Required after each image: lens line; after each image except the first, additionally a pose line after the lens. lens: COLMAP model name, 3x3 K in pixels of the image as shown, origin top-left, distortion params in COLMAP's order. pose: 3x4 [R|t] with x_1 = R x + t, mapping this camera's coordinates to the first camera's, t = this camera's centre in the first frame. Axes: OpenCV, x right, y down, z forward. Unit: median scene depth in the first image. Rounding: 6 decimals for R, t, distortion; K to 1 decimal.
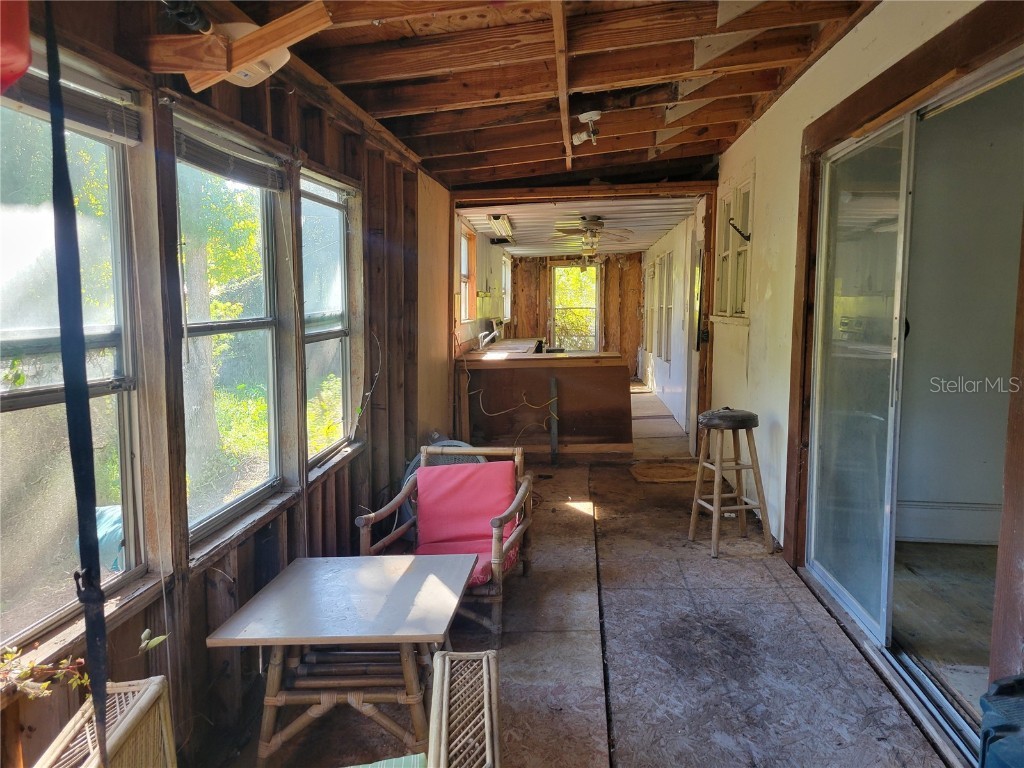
lens RADIAL K [[794.6, 0, 512.0], [0, 794.6, 384.0], [0, 0, 1]] dist [-0.002486, 0.002965]
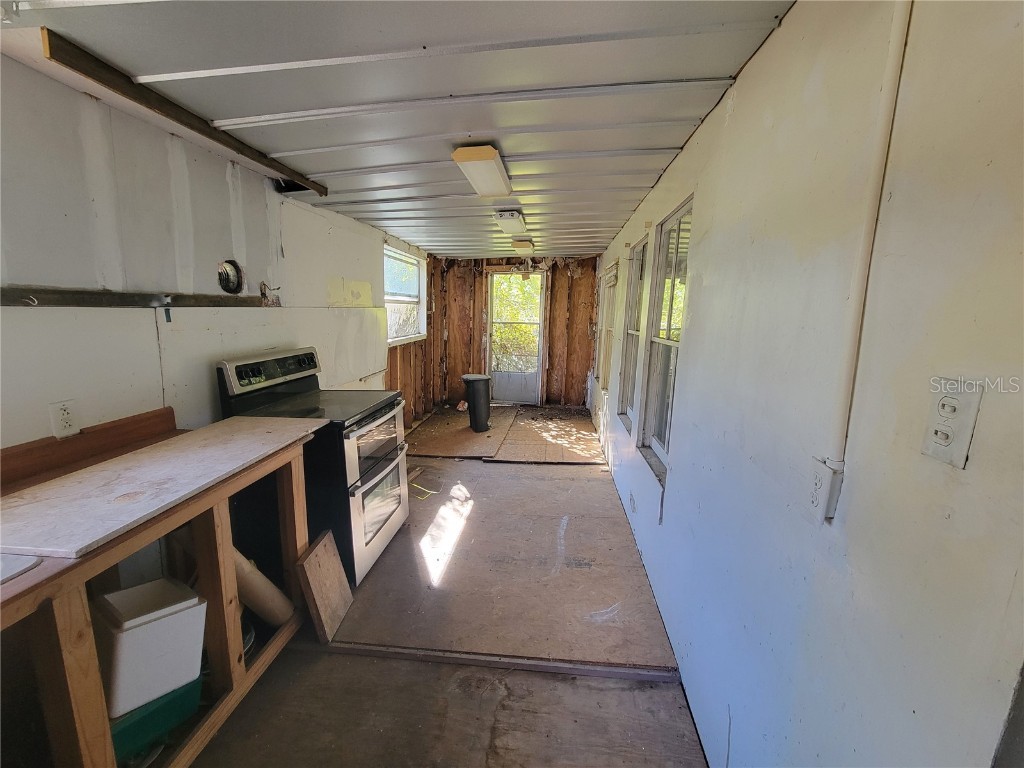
lens RADIAL K [[418.8, 0, 510.1], [0, 418.8, 374.1], [0, 0, 1]] dist [0.001322, -0.002862]
pose [[0.999117, 0.034103, -0.024527, 0.139648], [-0.032832, 0.998186, 0.050462, -0.101839], [0.026203, -0.049612, 0.998425, 0.884691]]
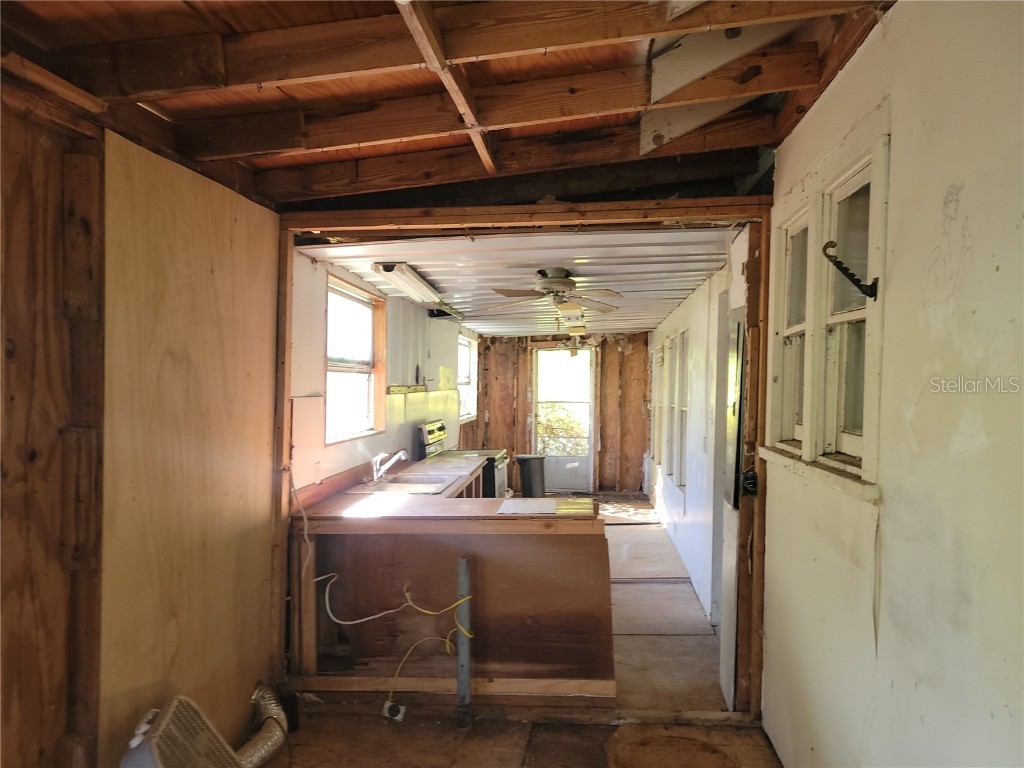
lens RADIAL K [[794.6, 0, 512.0], [0, 794.6, 384.0], [0, 0, 1]] dist [-0.002486, 0.002965]
pose [[0.999712, 0.013798, -0.019634, 0.071290], [-0.015701, 0.994831, -0.100322, -0.054369], [0.018148, 0.100601, 0.994761, 0.352364]]
